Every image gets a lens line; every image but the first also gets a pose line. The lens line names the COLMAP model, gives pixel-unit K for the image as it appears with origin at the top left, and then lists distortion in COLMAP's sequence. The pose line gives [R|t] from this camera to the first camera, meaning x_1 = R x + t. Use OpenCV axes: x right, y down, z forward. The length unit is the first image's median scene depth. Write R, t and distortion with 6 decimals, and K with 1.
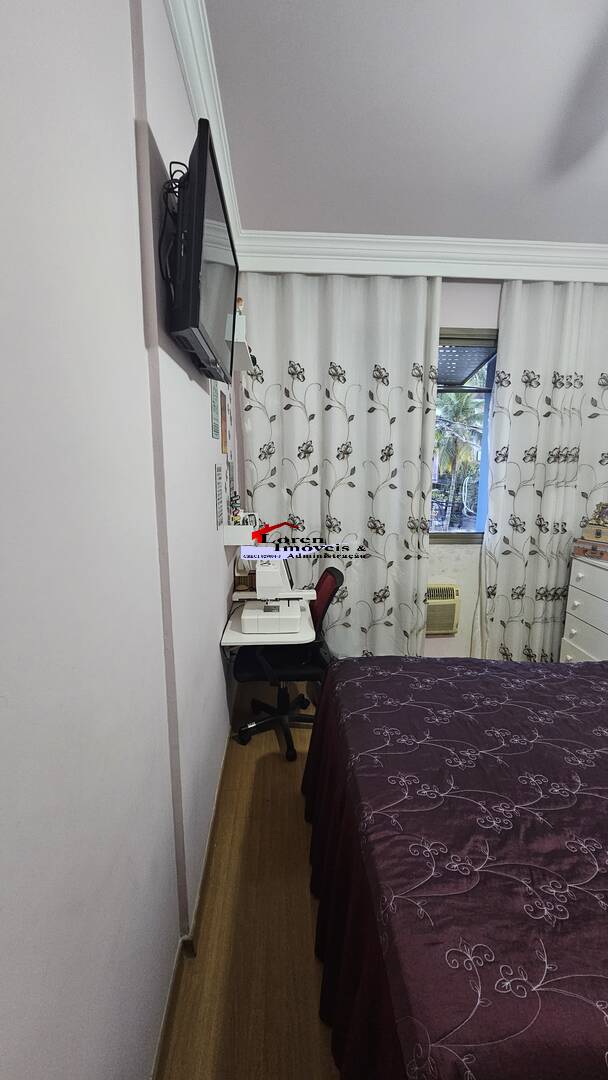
lens RADIAL K [[441.9, 0, 304.4], [0, 441.9, 542.1], [0, 0, 1]] dist [-0.004485, 0.000623]
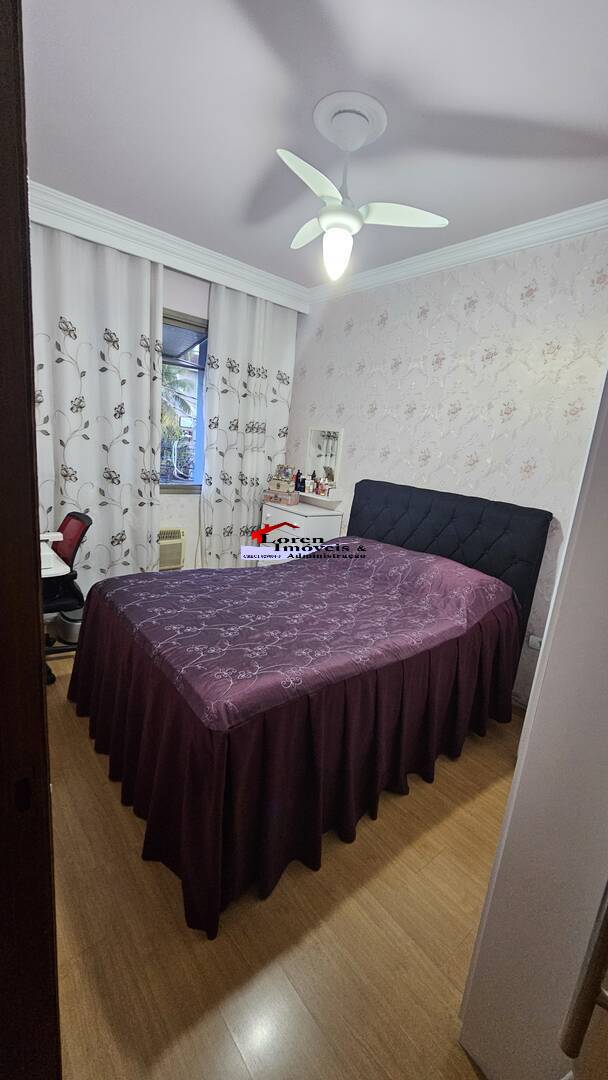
lens RADIAL K [[441.9, 0, 307.8], [0, 441.9, 538.9], [0, 0, 1]] dist [-0.004485, 0.000623]
pose [[0.796661, -0.057328, 0.601701, -0.123181], [0.013601, 0.996940, 0.076976, 0.041541], [-0.604273, -0.053140, 0.795003, -0.195363]]
